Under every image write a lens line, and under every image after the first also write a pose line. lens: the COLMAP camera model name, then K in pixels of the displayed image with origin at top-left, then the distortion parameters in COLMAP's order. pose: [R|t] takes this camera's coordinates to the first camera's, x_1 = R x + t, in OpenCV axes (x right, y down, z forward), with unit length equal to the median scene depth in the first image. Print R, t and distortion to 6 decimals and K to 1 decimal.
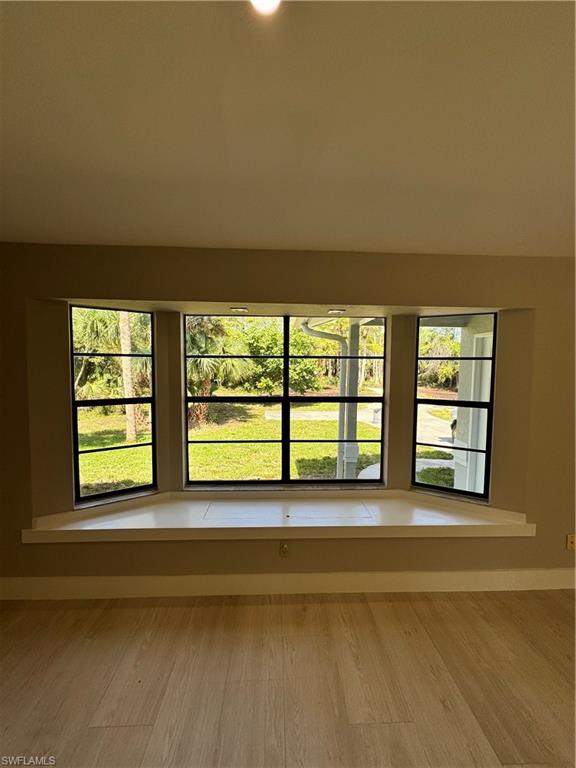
lens RADIAL K [[307.9, 0, 289.6], [0, 307.9, 387.0], [0, 0, 1]] dist [-0.002636, -0.000417]
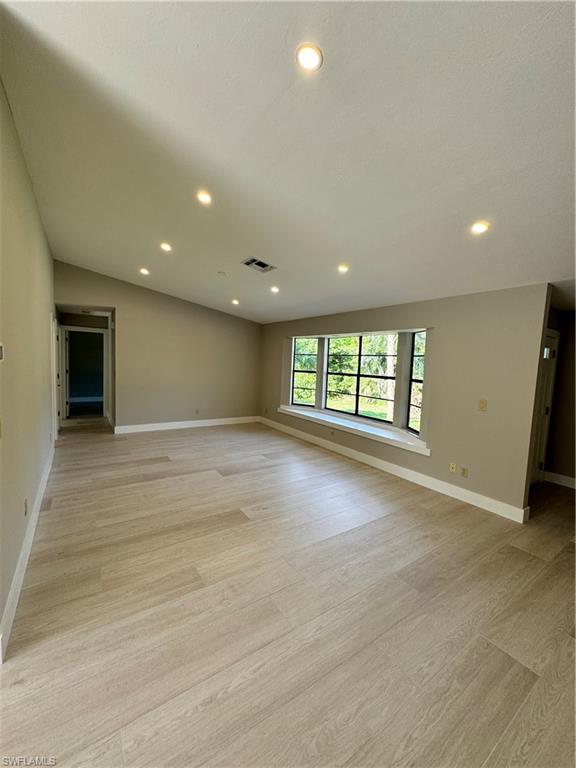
lens RADIAL K [[307.9, 0, 282.5], [0, 307.9, 380.4], [0, 0, 1]] dist [-0.002636, -0.000417]
pose [[0.527159, 0.070244, -0.846859, 1.618519], [-0.084454, 0.995974, 0.030041, 0.059301], [0.845560, 0.055685, 0.530969, -0.606812]]
